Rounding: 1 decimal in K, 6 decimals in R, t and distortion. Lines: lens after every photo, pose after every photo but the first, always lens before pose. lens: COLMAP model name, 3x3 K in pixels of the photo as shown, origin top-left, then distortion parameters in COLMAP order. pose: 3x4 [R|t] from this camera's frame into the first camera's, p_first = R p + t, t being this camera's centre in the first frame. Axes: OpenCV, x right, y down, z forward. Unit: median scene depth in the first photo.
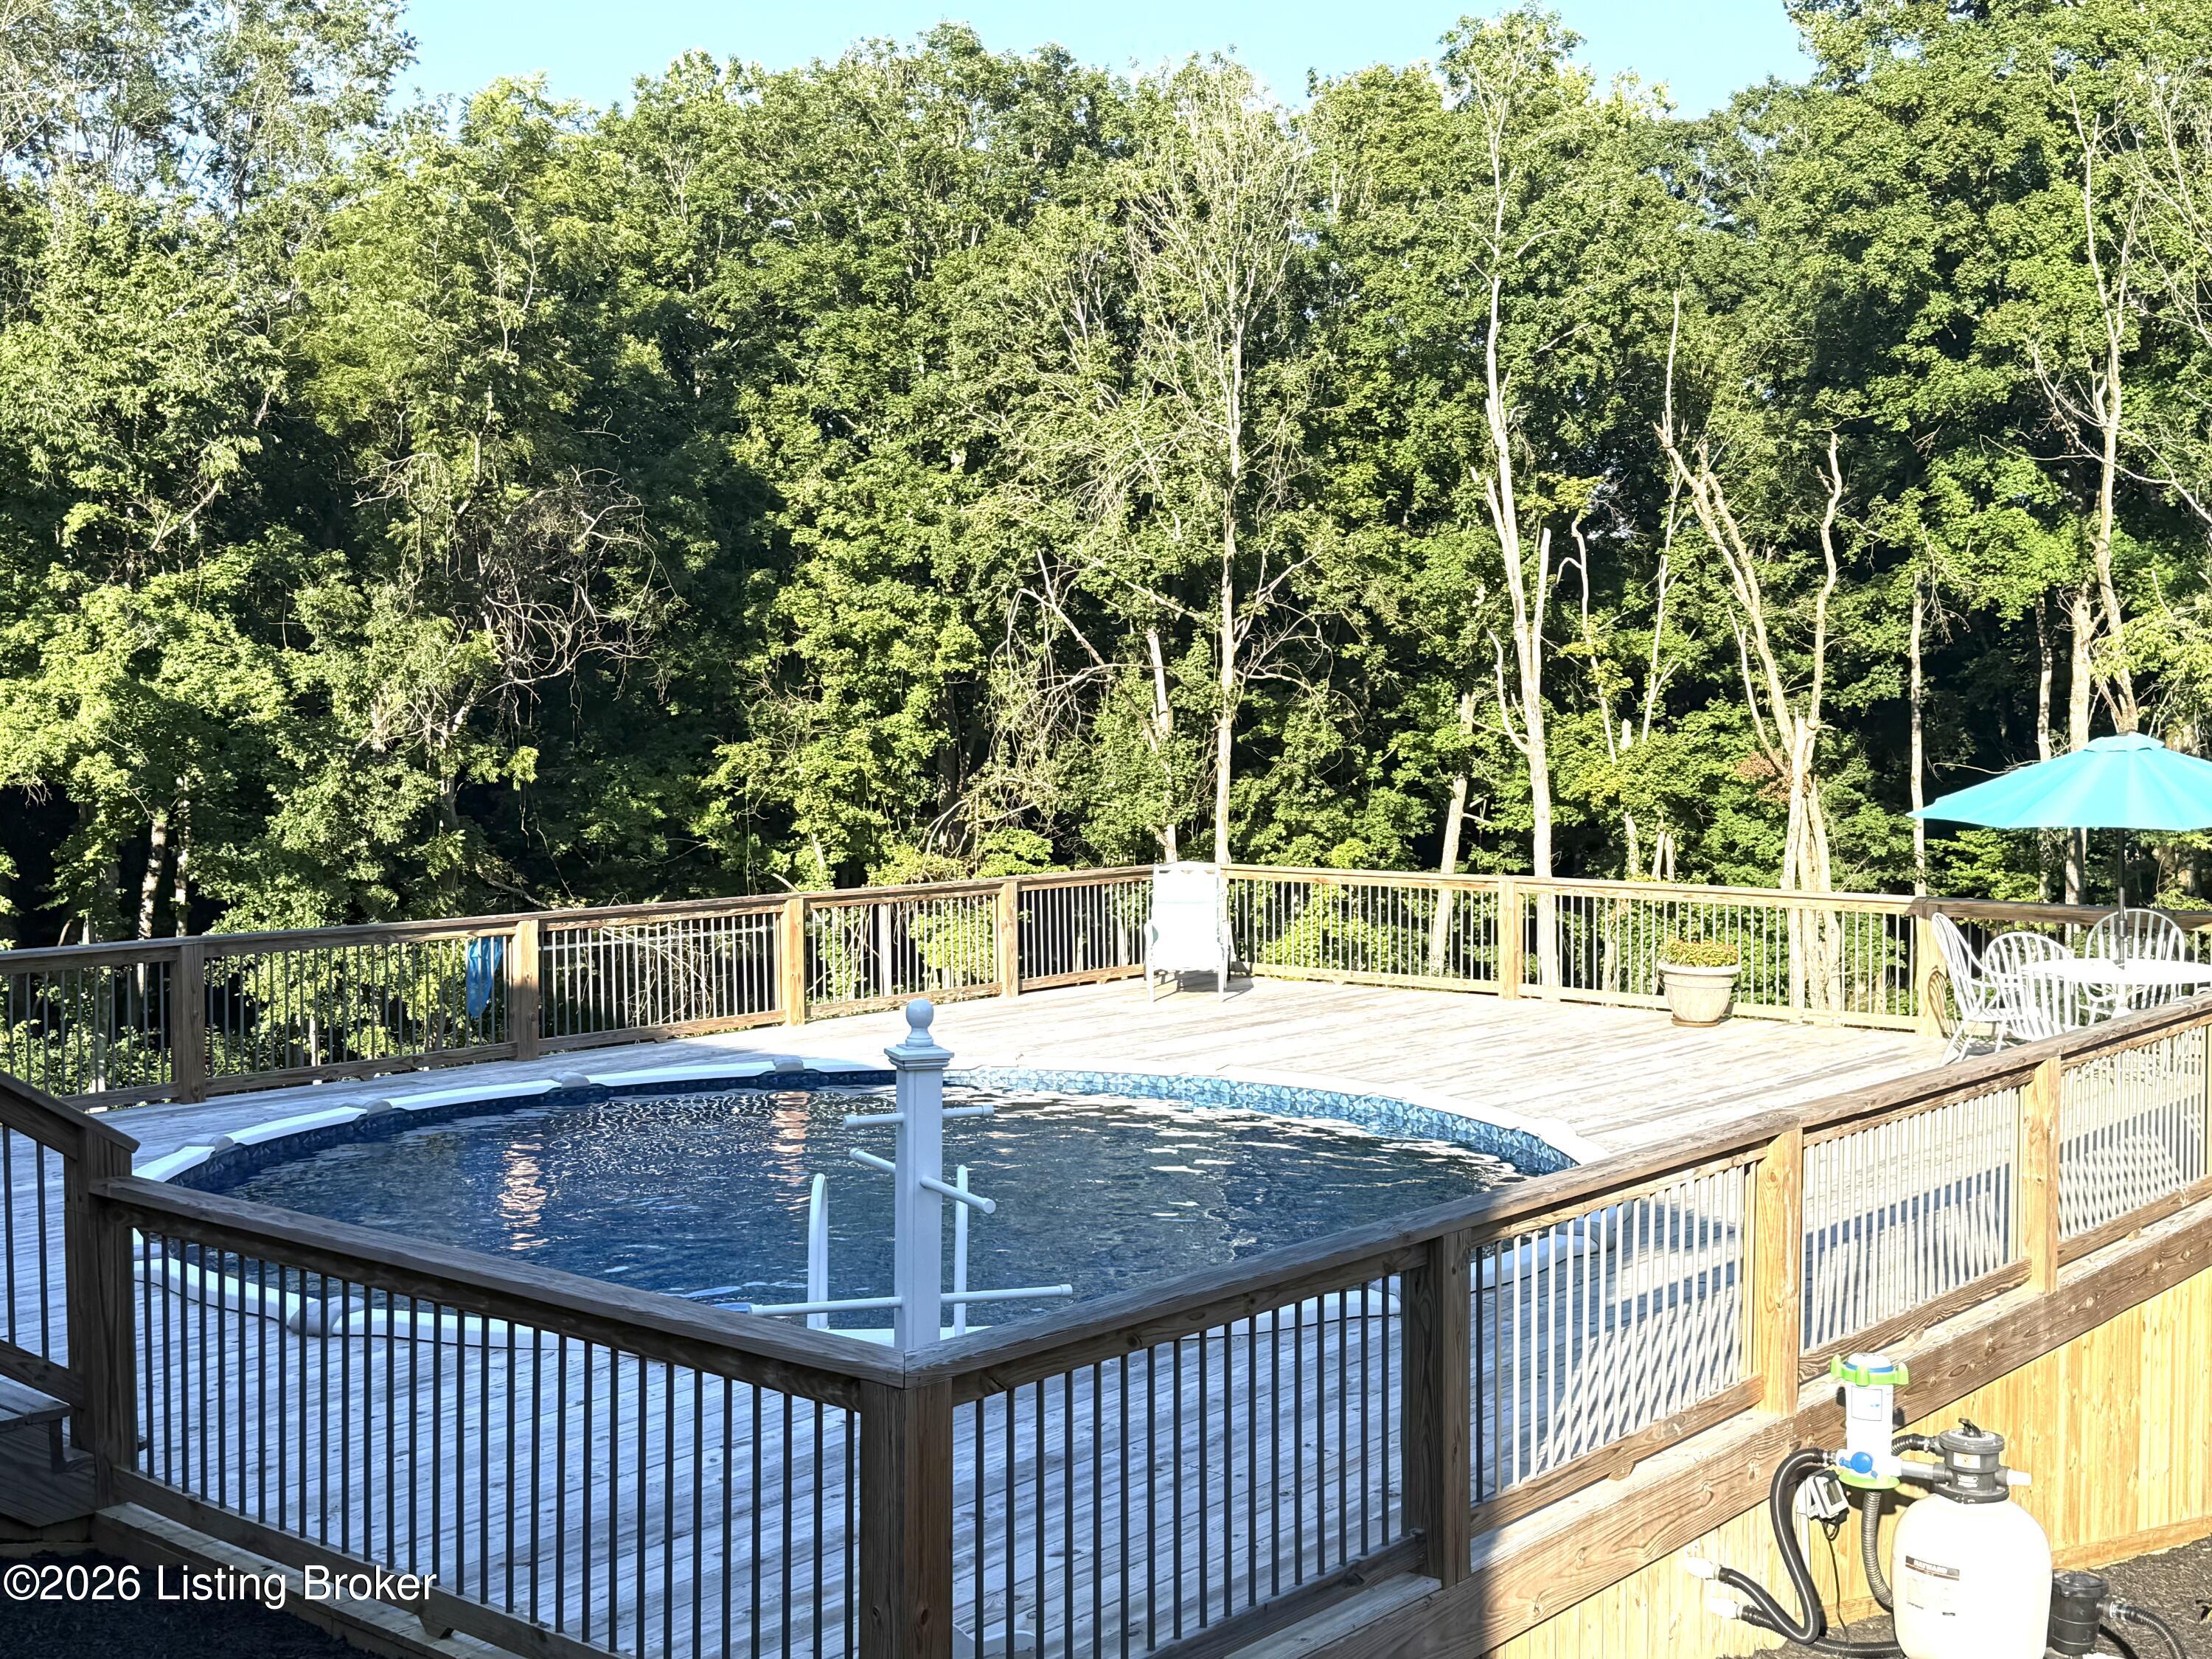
lens RADIAL K [[2627.8, 0, 1087.5], [0, 2627.8, 832.3], [0, 0, 1]] dist [0.096507, 0.000000]
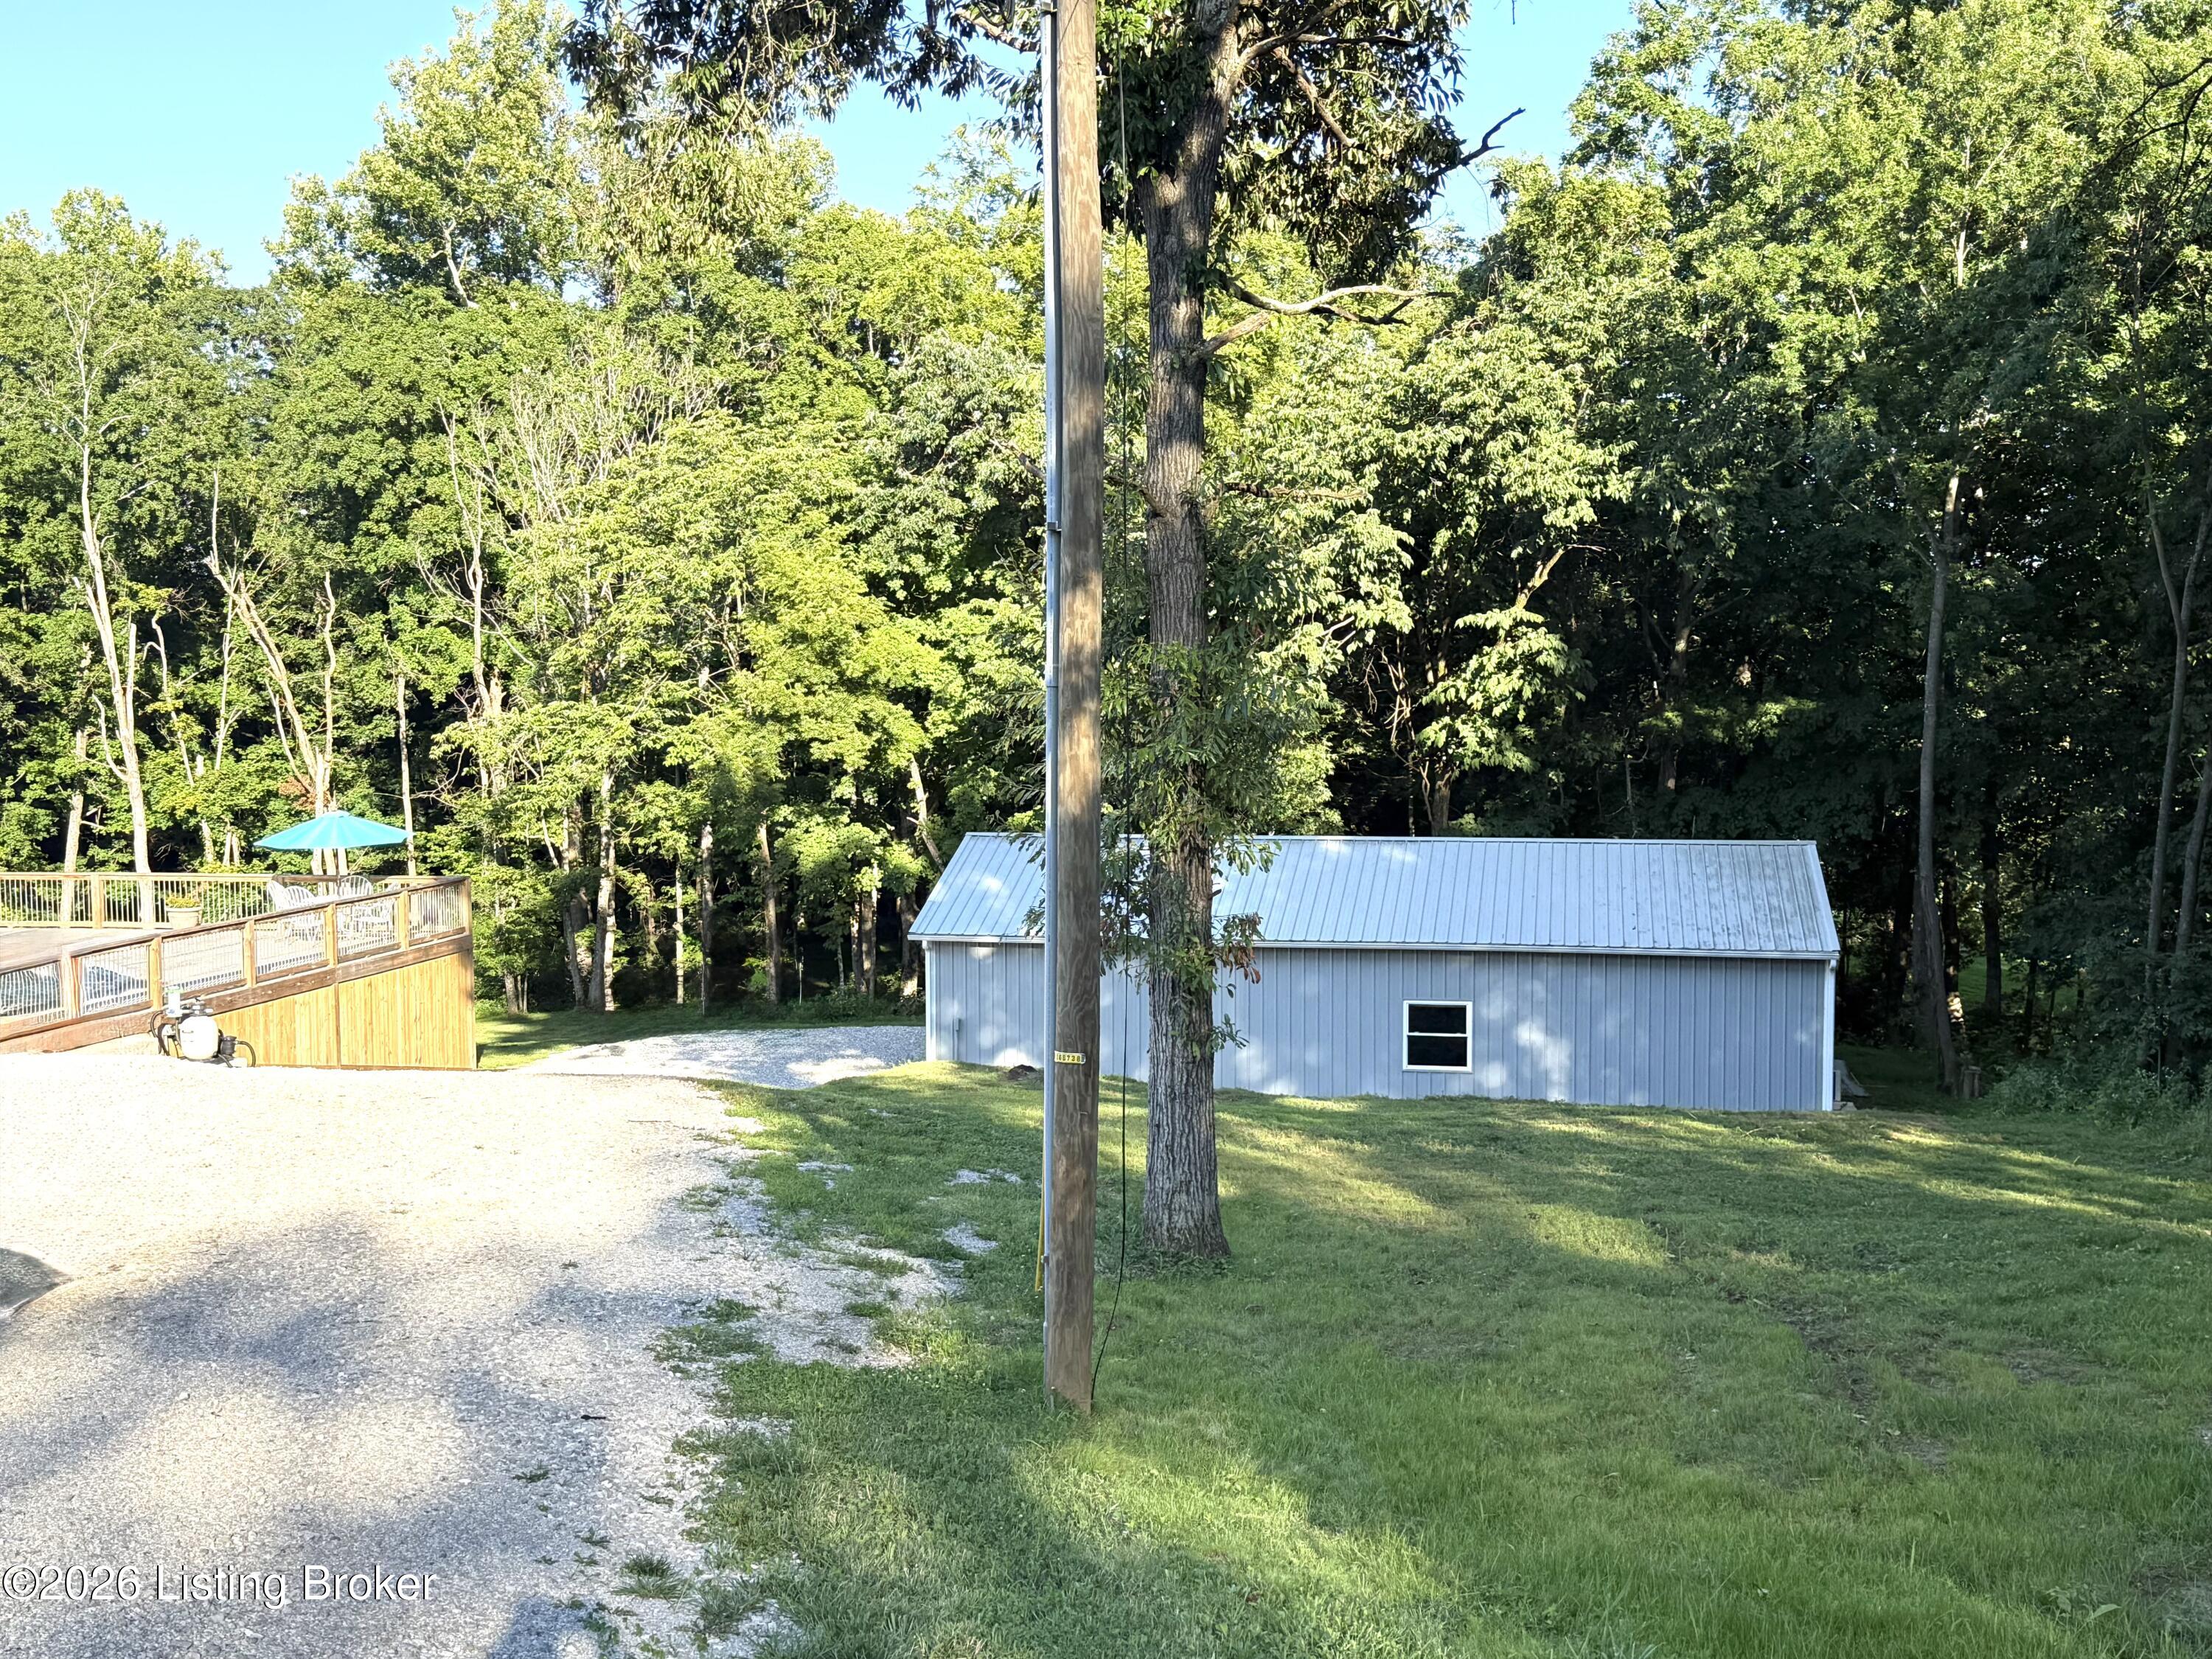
lens RADIAL K [[2627.8, 0, 1105.0], [0, 2627.8, 885.5], [0, 0, 1]] dist [0.096507, 0.000000]
pose [[0.875874, -0.041100, 0.480787, -0.062870], [0.022137, 0.998740, 0.045048, -0.026080], [-0.482032, -0.028813, 0.875680, -0.505110]]
